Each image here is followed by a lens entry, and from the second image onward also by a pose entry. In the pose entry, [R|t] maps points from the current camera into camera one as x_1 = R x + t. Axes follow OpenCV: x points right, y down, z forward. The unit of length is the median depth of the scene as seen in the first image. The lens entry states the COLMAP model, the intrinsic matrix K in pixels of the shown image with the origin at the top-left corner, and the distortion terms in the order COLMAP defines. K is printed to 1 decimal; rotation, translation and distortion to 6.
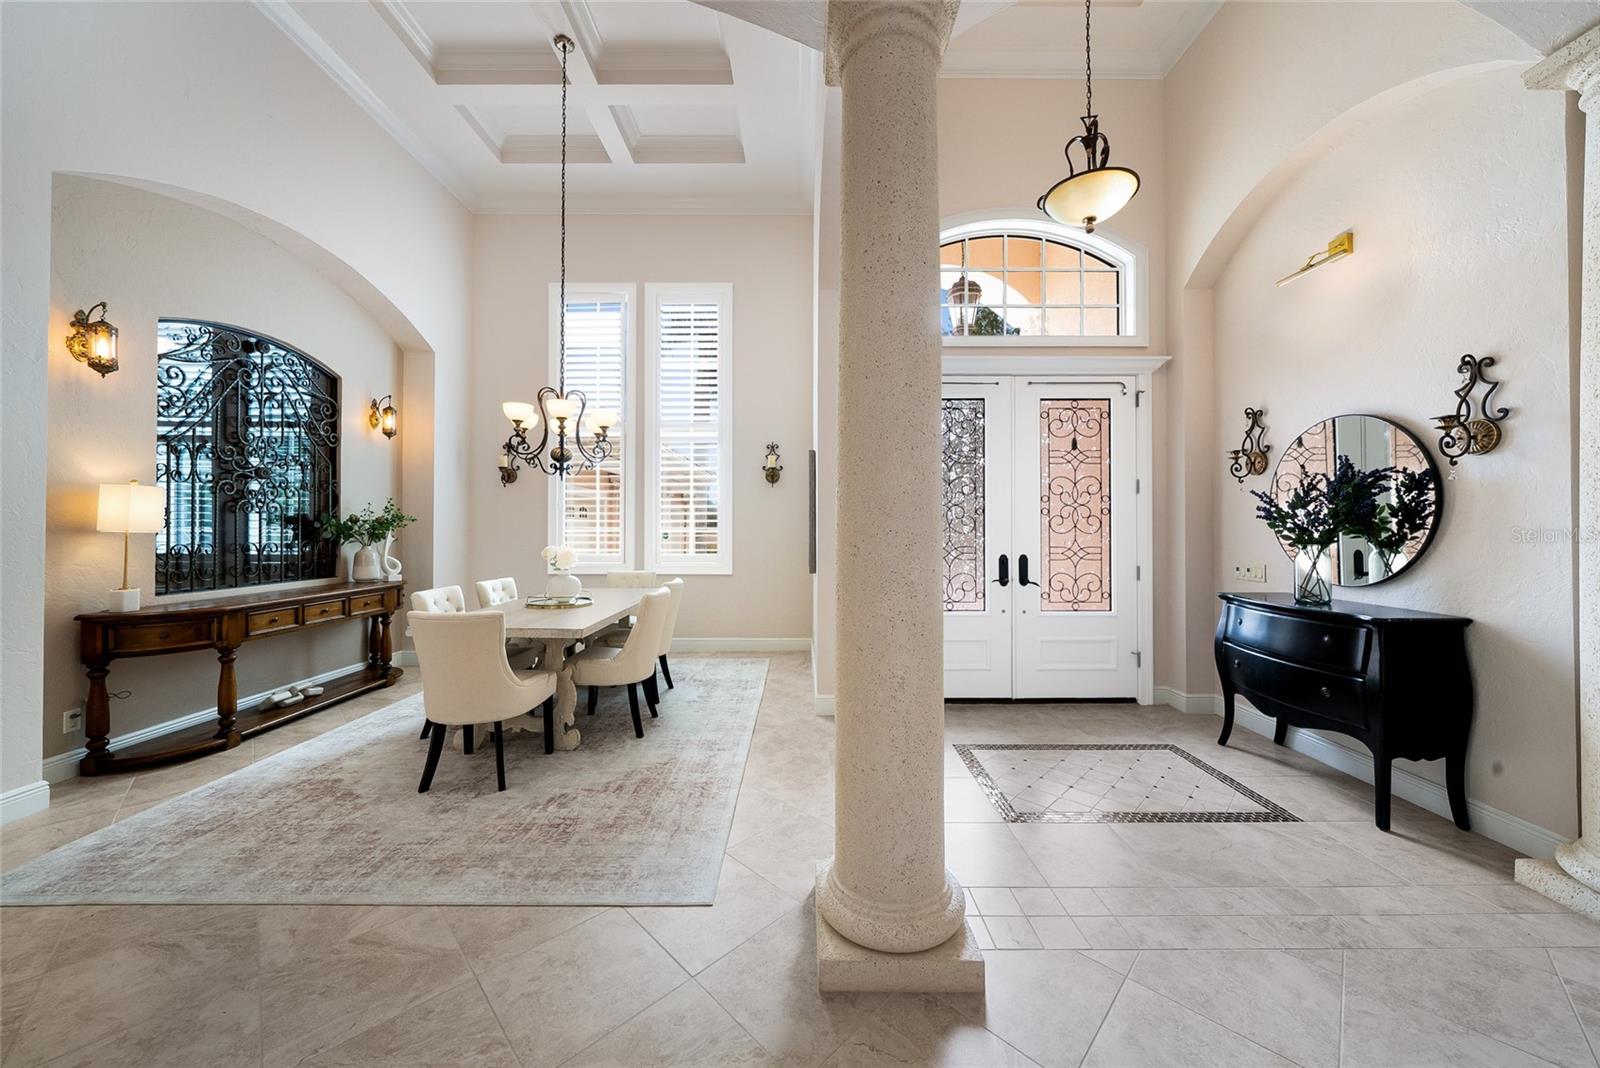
lens RADIAL K [[548.1, 0, 802.7], [0, 548.1, 535.5], [0, 0, 1]] dist [-0.001279, -0.000026]
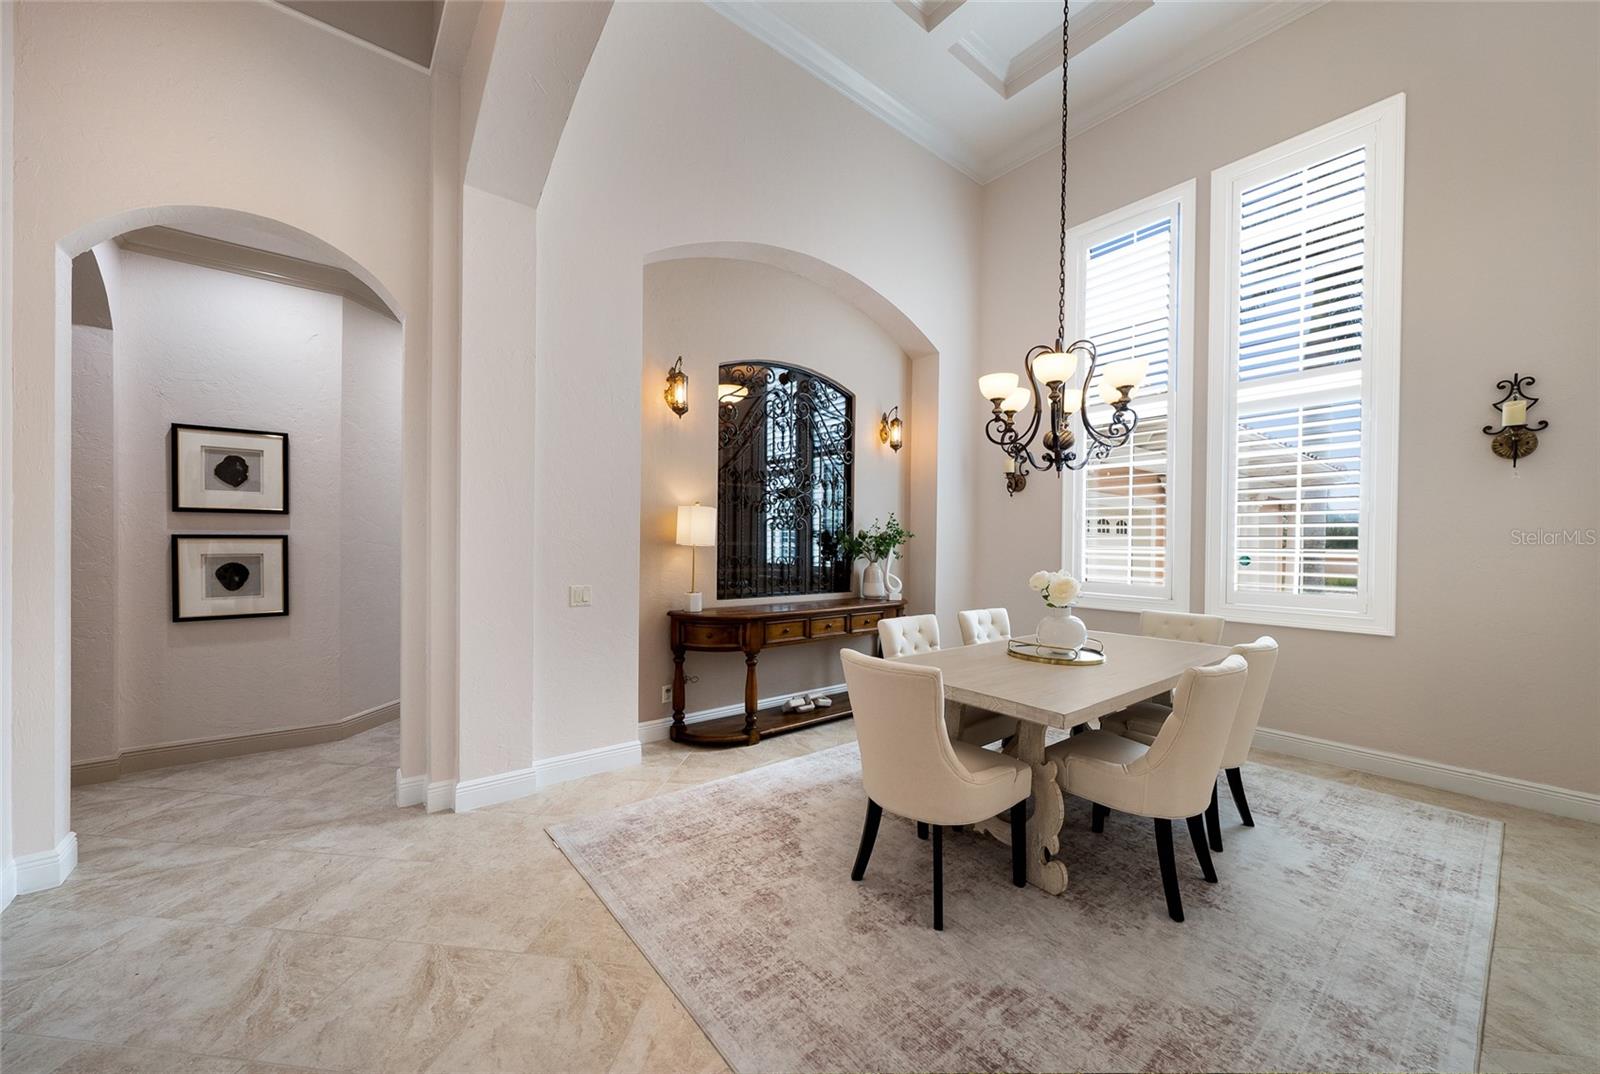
lens RADIAL K [[589.2, 0, 796.0], [0, 589.2, 543.7], [0, 0, 1]] dist [-0.001324, -0.000263]
pose [[0.618836, 0.007577, -0.785483, -0.062082], [-0.022187, 0.999723, -0.007837, -0.003908], [0.785207, 0.022277, 0.618833, 0.288109]]
